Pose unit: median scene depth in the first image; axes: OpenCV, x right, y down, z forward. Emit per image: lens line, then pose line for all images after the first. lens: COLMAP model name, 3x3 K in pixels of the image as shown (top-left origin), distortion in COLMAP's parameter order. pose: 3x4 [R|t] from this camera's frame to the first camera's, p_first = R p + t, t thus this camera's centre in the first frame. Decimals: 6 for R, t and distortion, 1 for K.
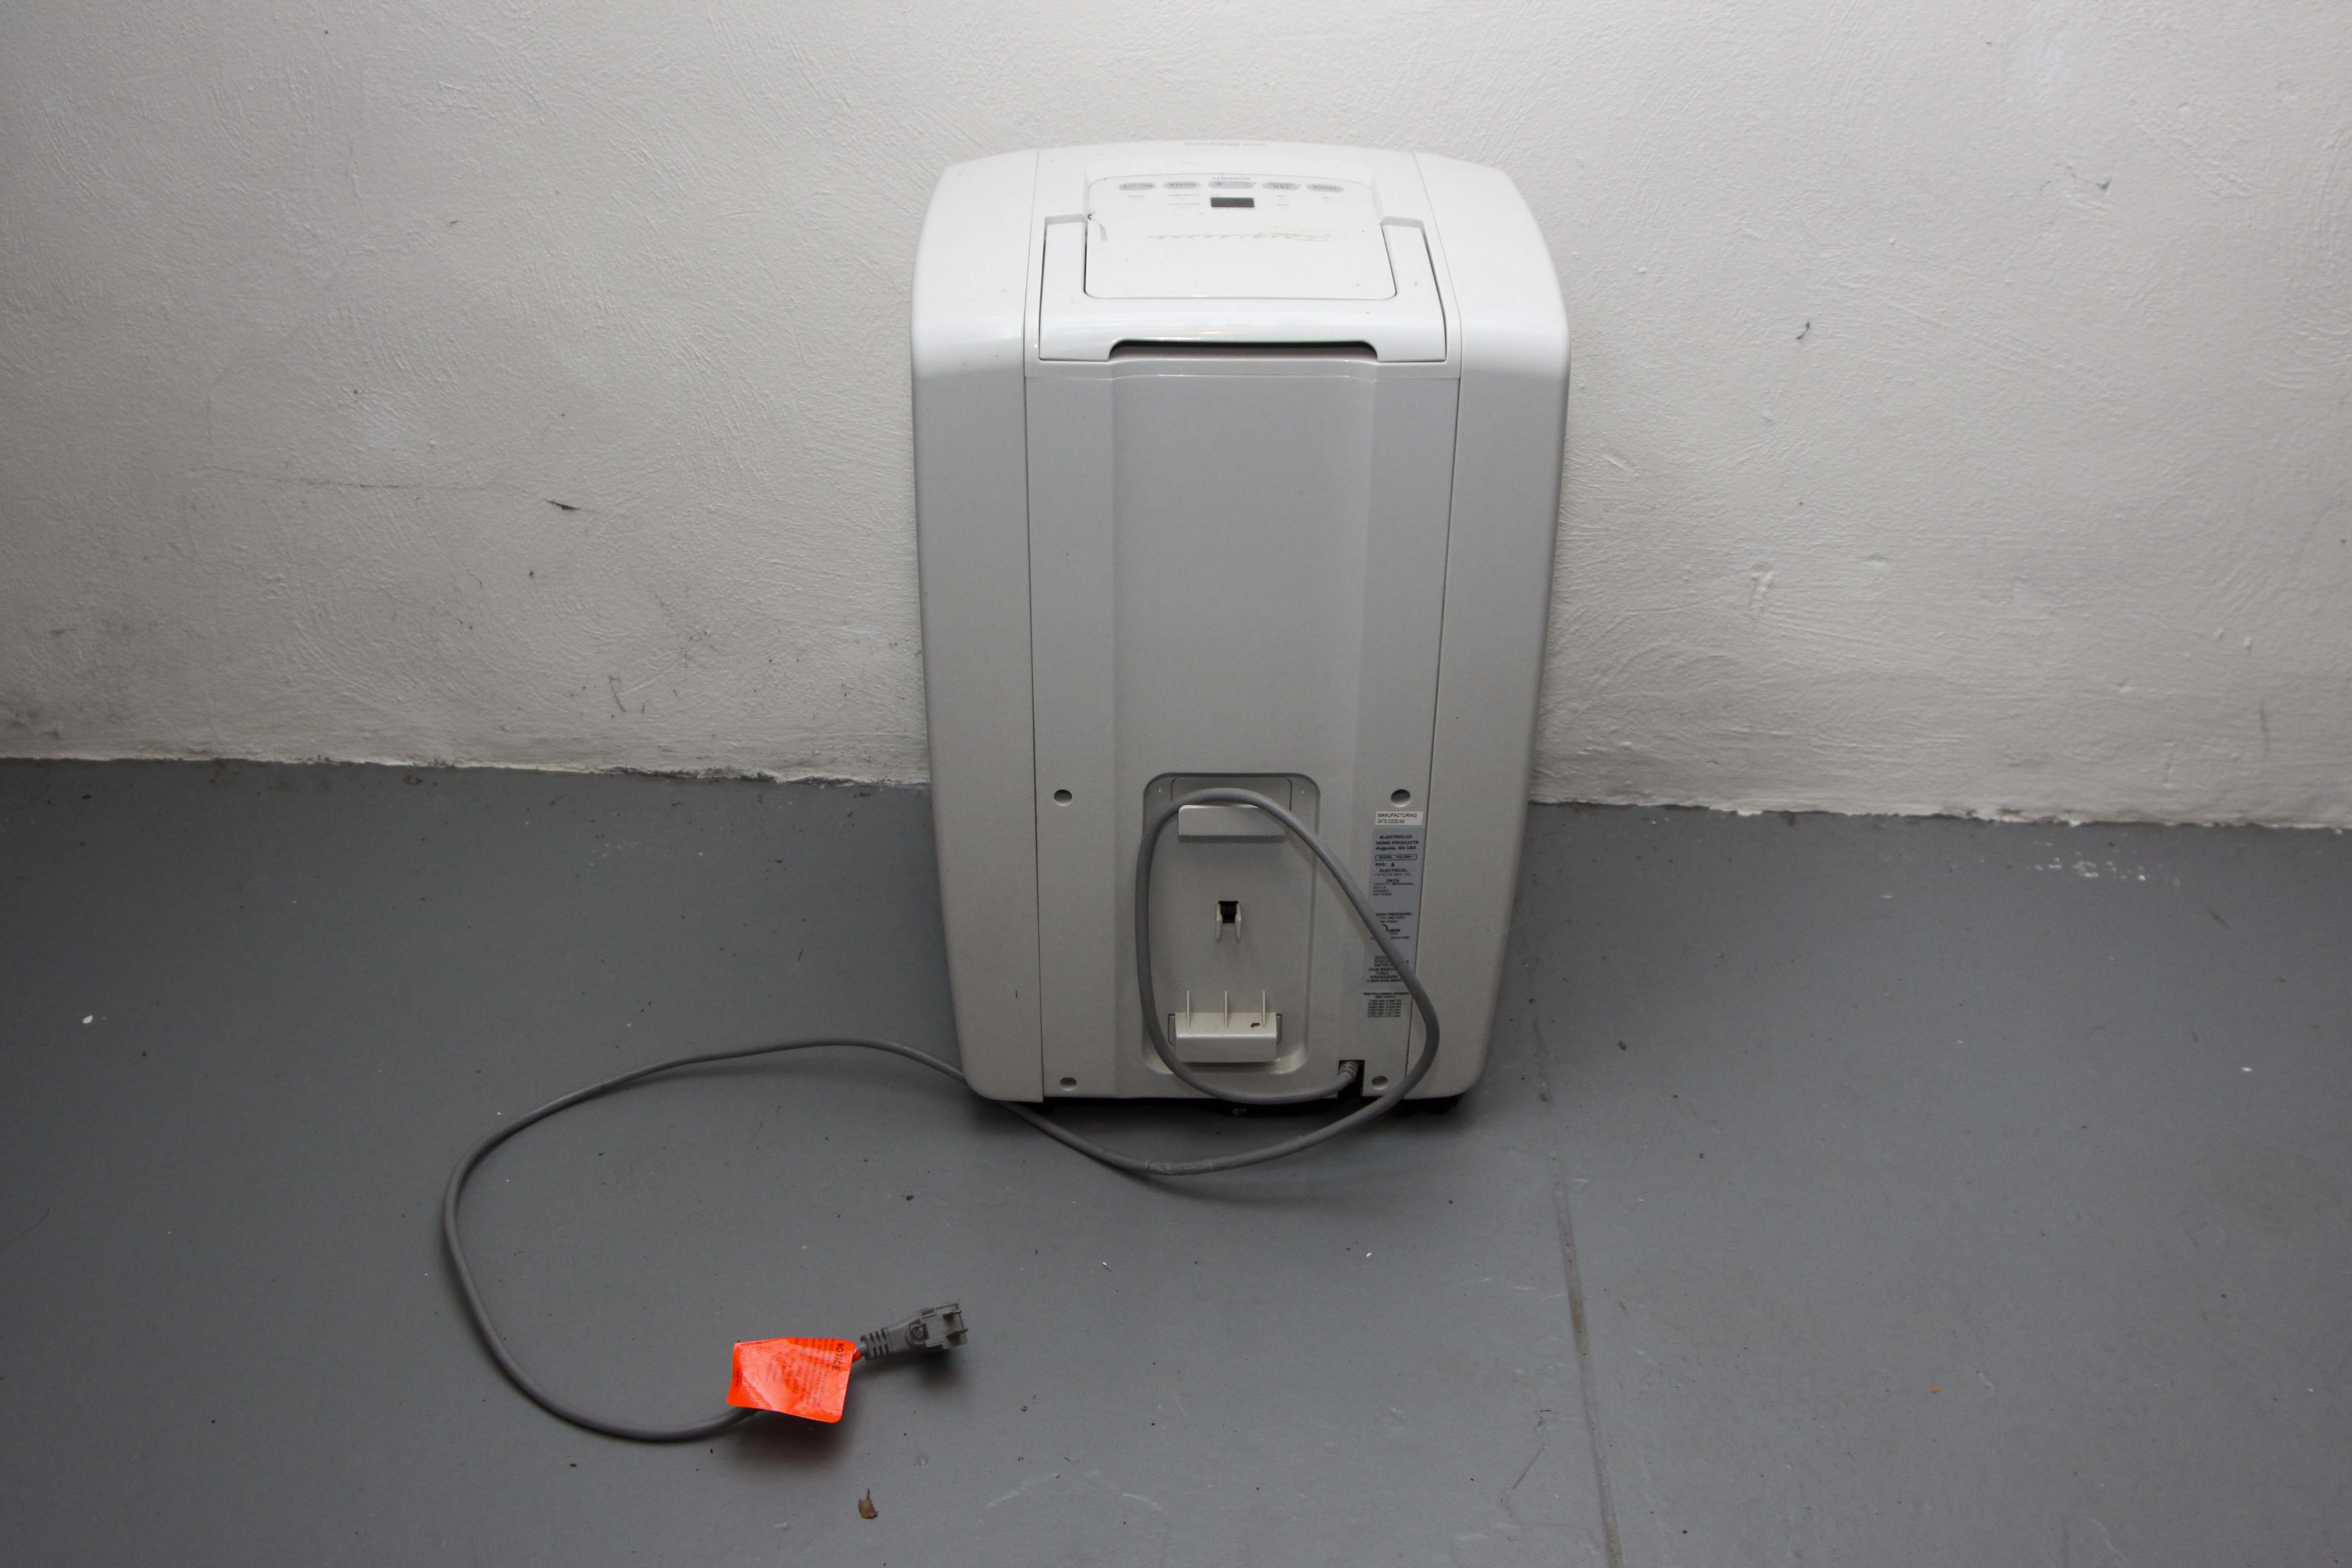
lens RADIAL K [[2481.8, 0, 1188.0], [0, 2481.8, 763.7], [0, 0, 1]] dist [-0.133497, 0.074867]
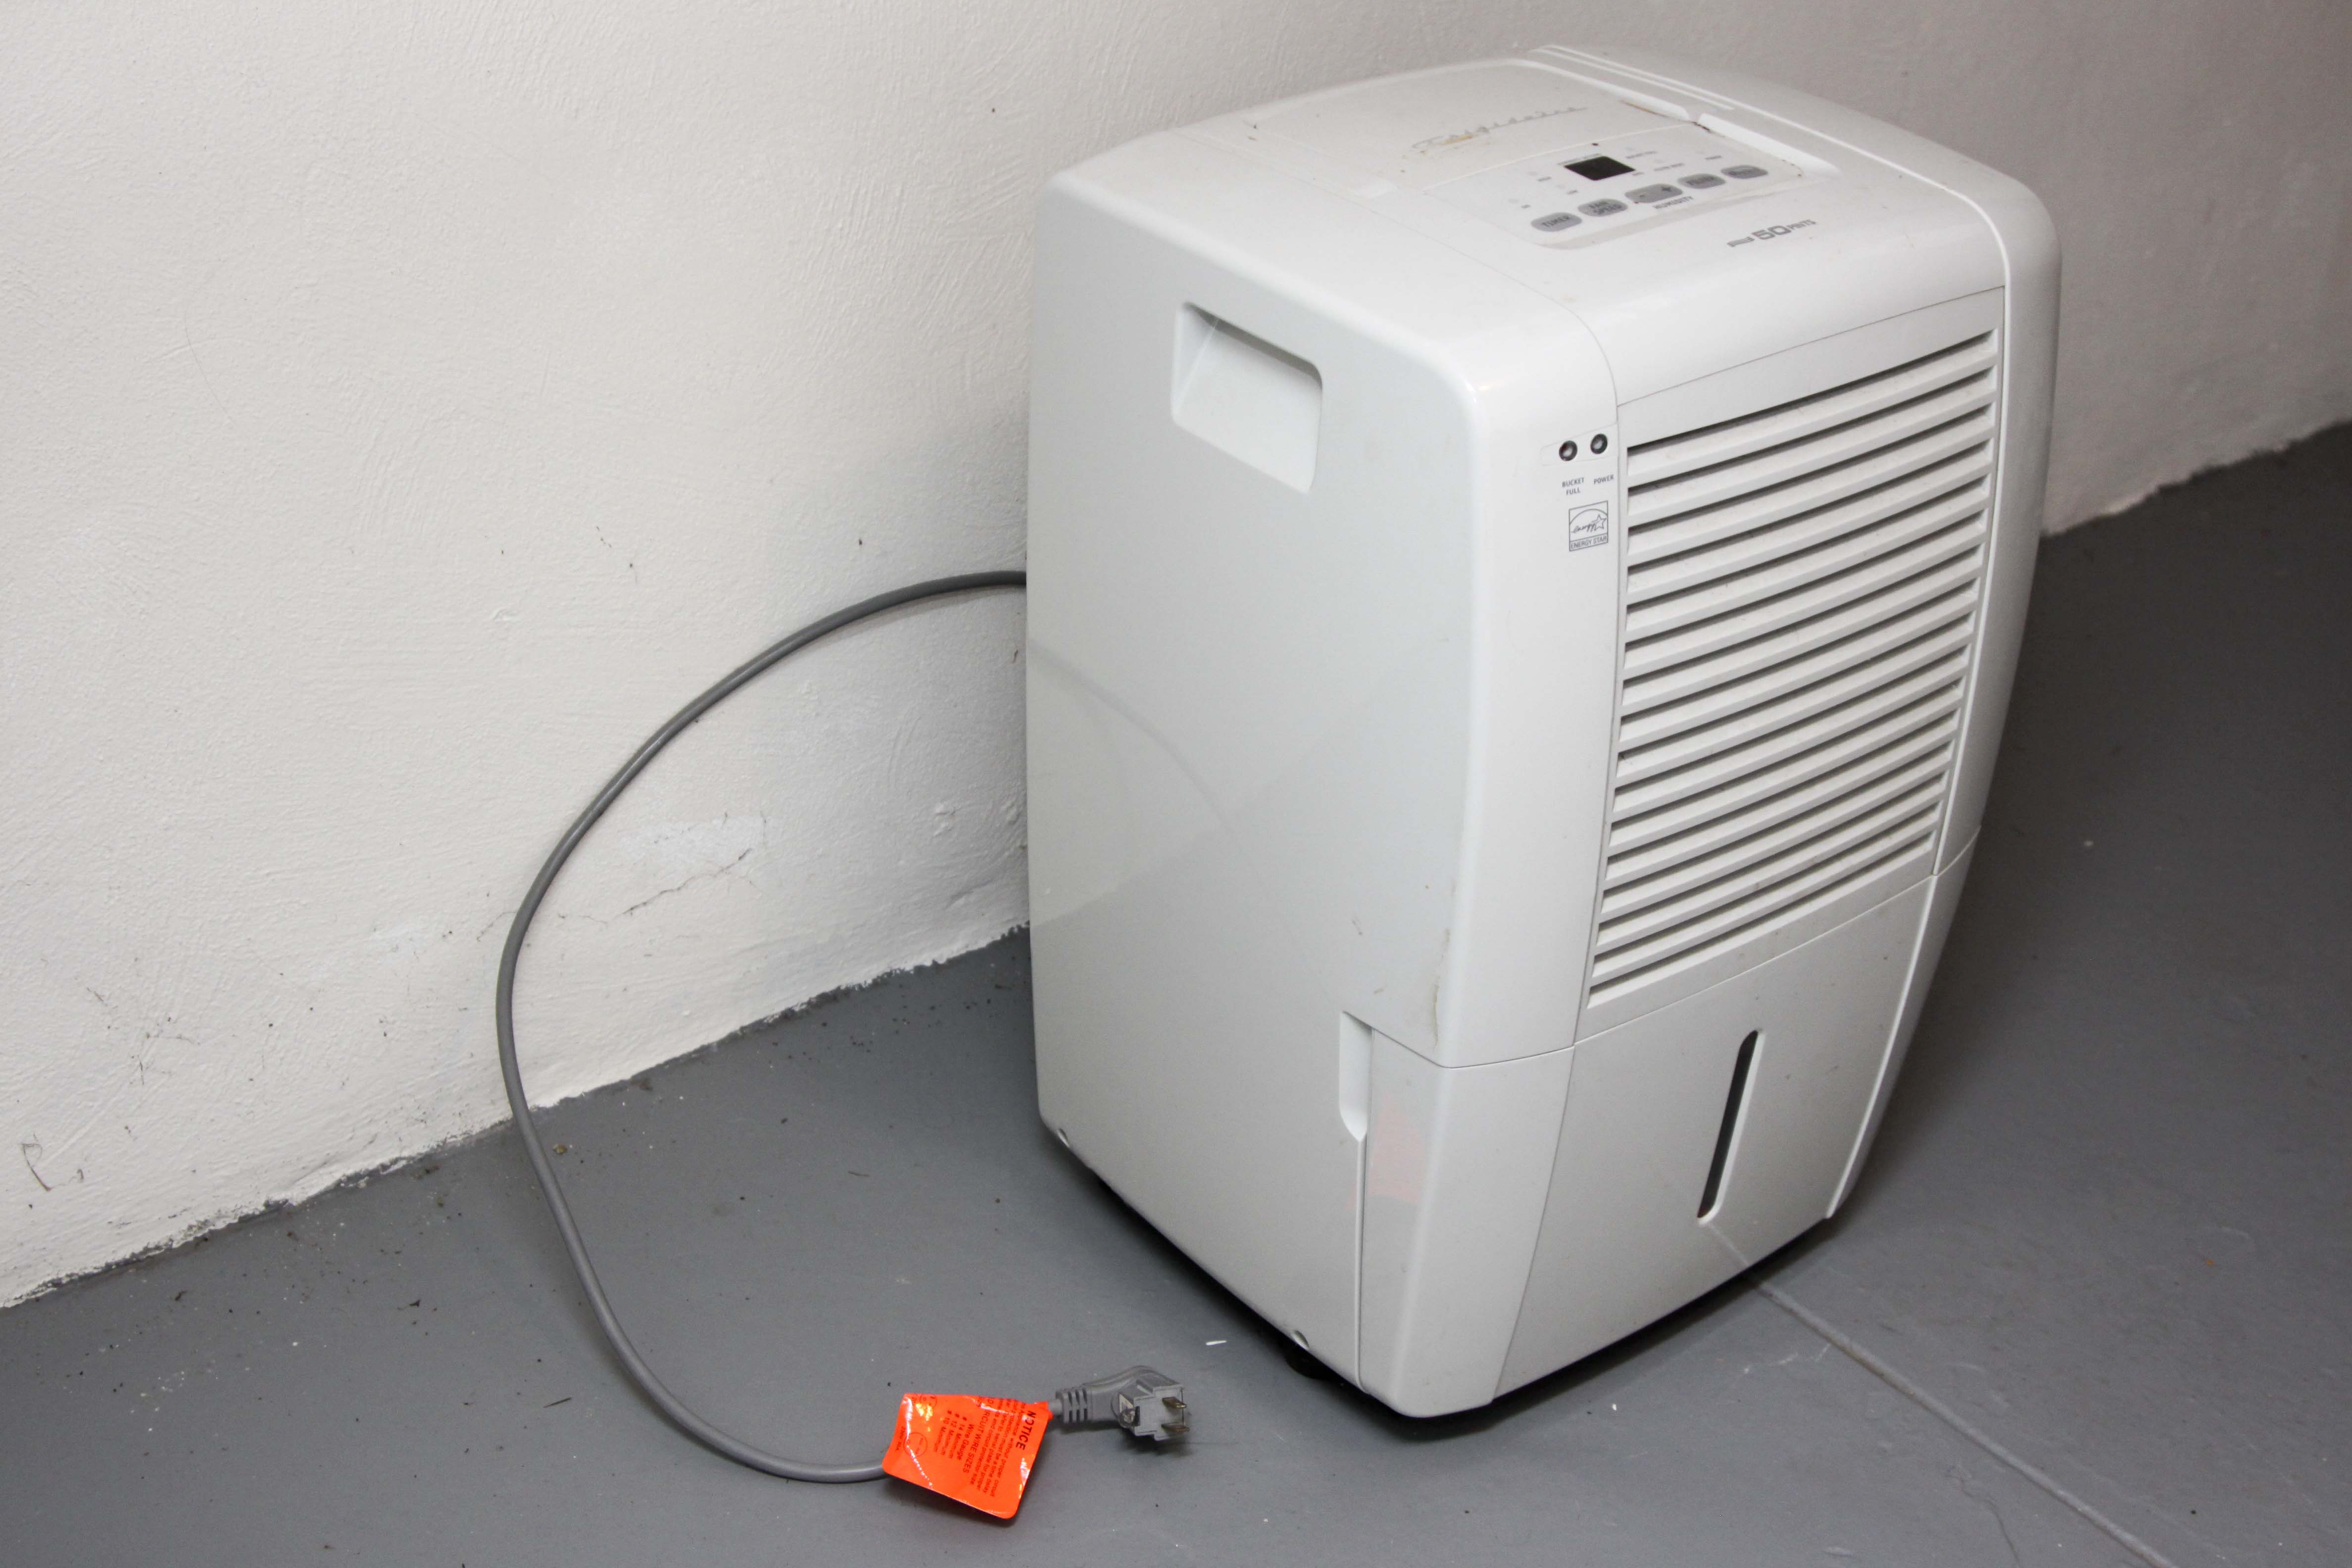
lens RADIAL K [[3121.8, 0, 1178.9], [0, 3121.8, 775.0], [0, 0, 1]] dist [-0.059372, 0.065068]
pose [[0.770121, -0.312540, 0.556087, -0.419209], [0.325295, 0.942298, 0.079105, -0.090692], [-0.548723, 0.119972, 0.827351, 0.193008]]
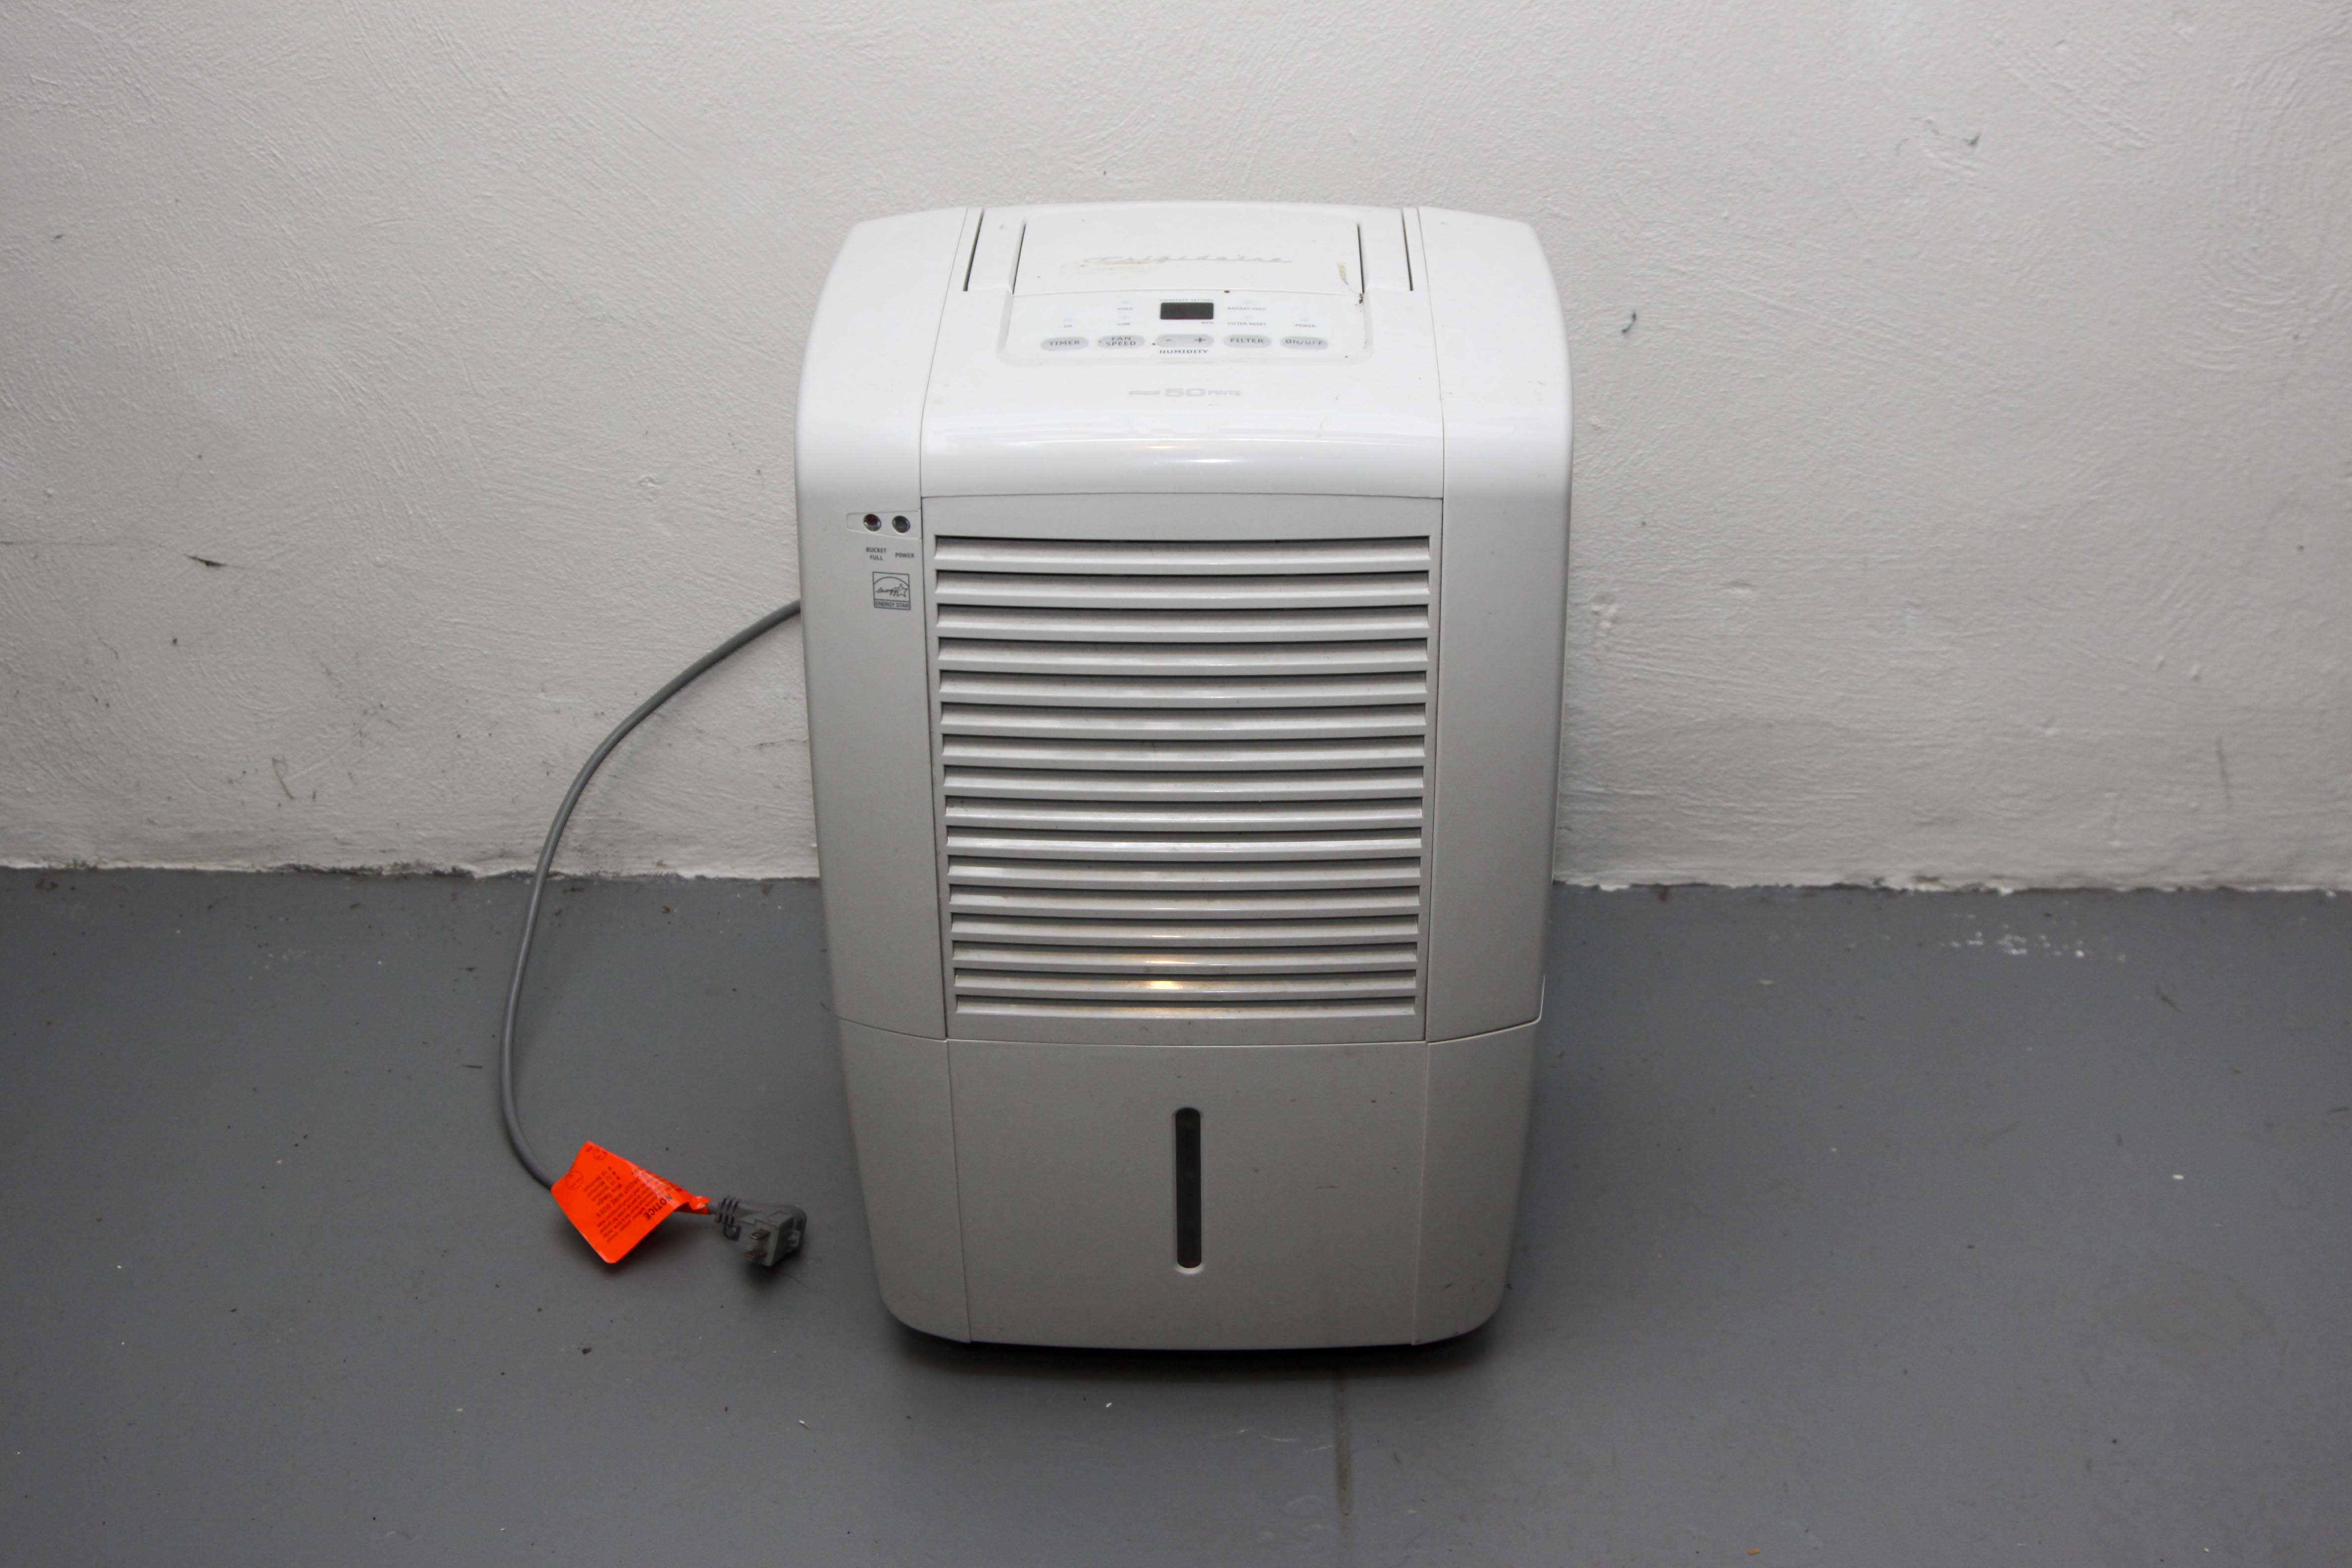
lens RADIAL K [[3150.9, 0, 1176.0], [0, 3150.9, 784.0], [0, 0, 1]] dist [-0.049913, 0.043688]
pose [[0.999663, -0.023372, -0.011273, 0.092727], [0.023145, 0.999536, -0.019799, 0.002376], [0.011730, 0.019532, 0.999740, -0.089290]]
